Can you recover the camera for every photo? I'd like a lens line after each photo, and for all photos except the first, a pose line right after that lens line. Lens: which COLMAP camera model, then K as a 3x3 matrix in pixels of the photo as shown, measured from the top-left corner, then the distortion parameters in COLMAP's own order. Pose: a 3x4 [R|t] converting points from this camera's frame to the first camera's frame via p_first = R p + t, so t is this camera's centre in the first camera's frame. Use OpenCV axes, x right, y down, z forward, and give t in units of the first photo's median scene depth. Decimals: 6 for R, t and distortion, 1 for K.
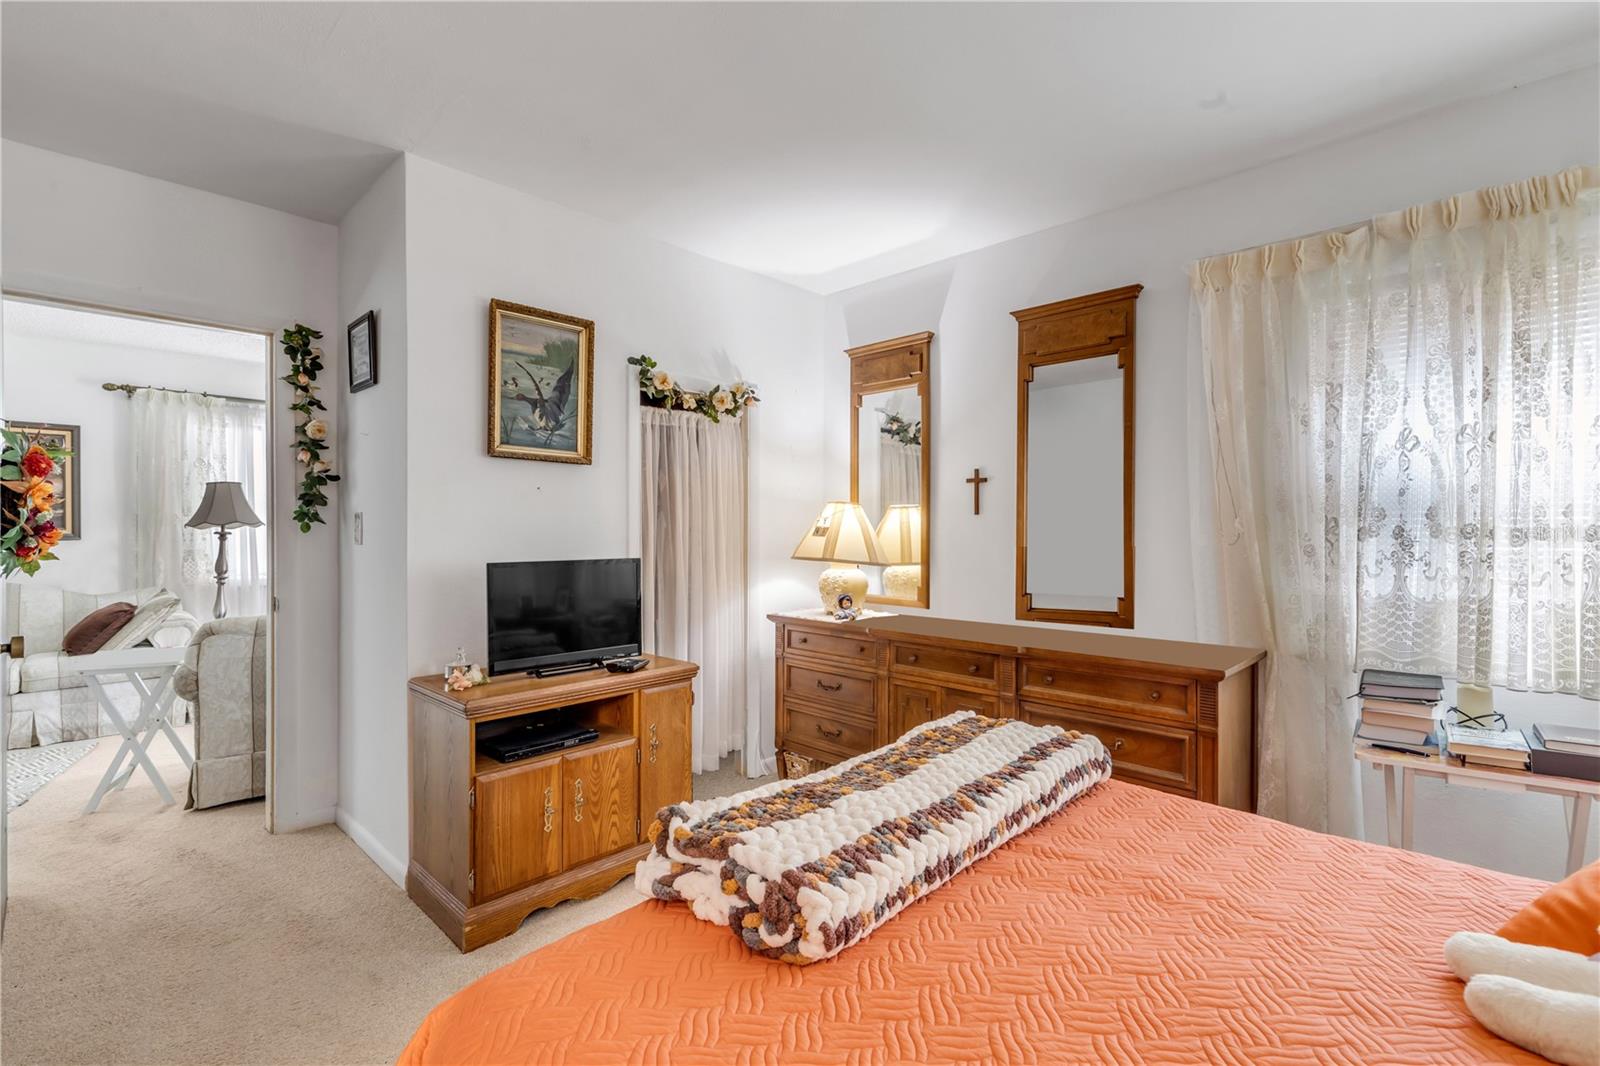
lens RADIAL K [[708.0, 0, 784.3], [0, 708.0, 533.8], [0, 0, 1]] dist [0.001822, -0.000064]
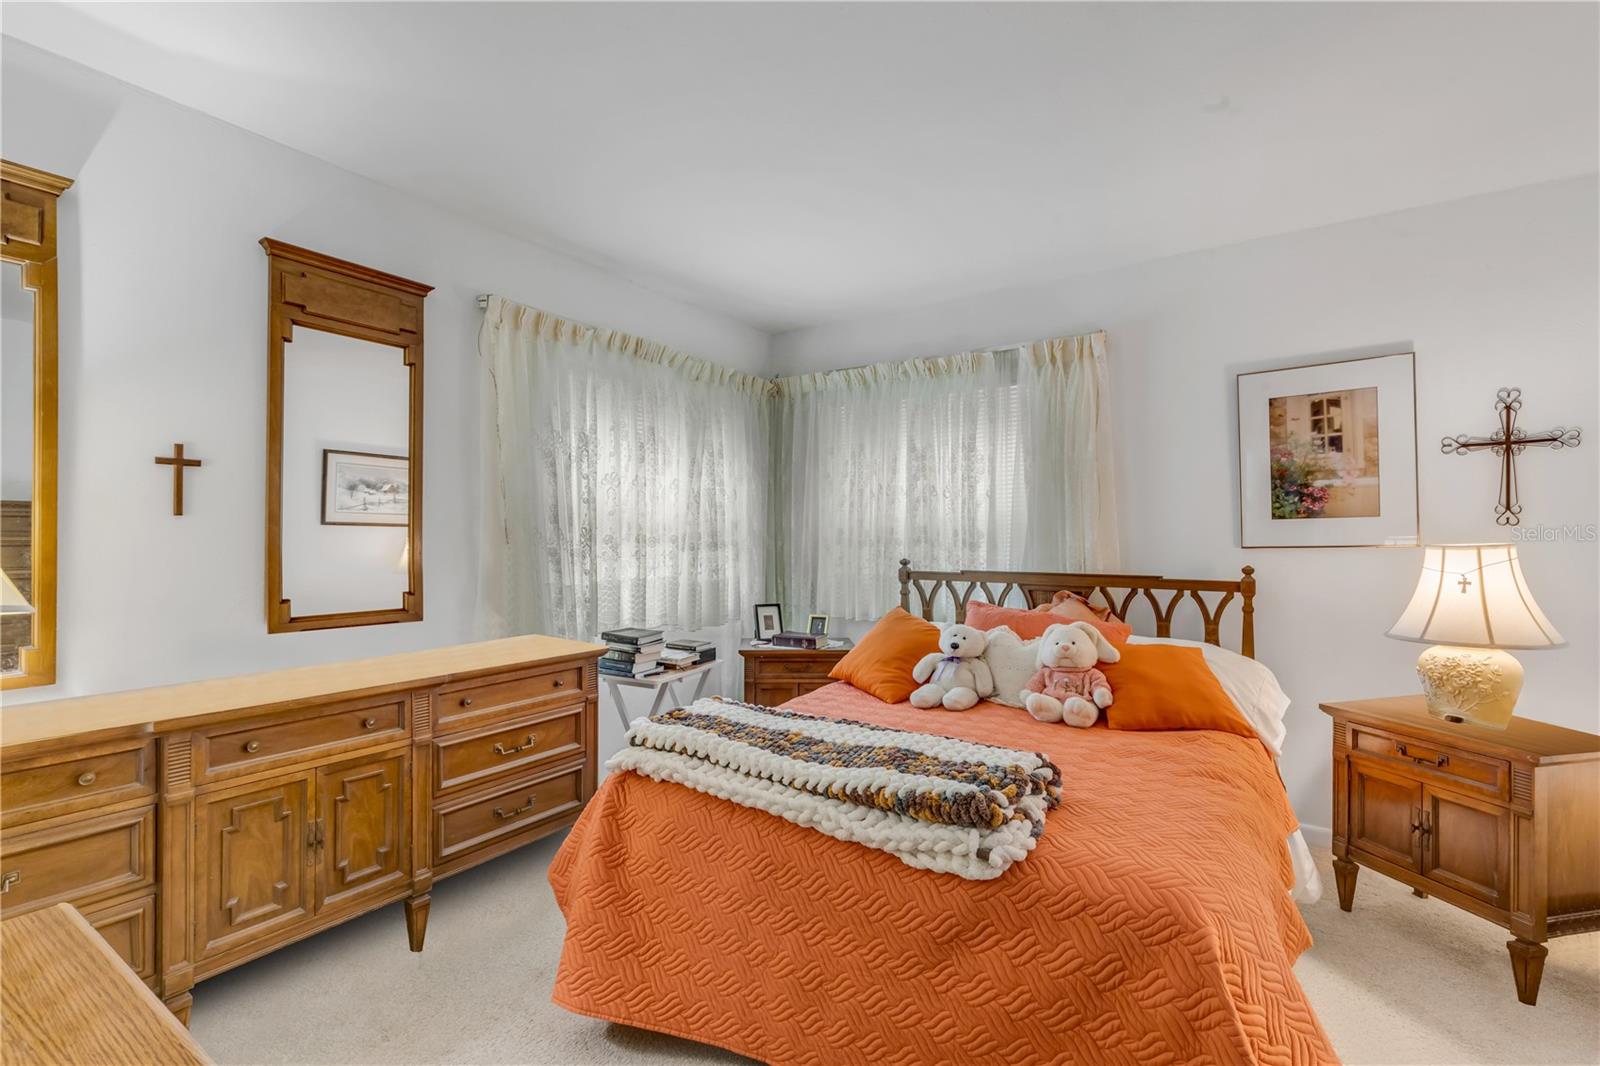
lens RADIAL K [[723.2, 0, 776.1], [0, 723.2, 536.1], [0, 0, 1]] dist [0.002220, -0.000202]
pose [[-0.169265, -0.002034, 0.985569, -0.553254], [0.005198, 0.999982, 0.002957, -0.008539], [-0.985557, 0.005624, -0.169251, 0.686376]]
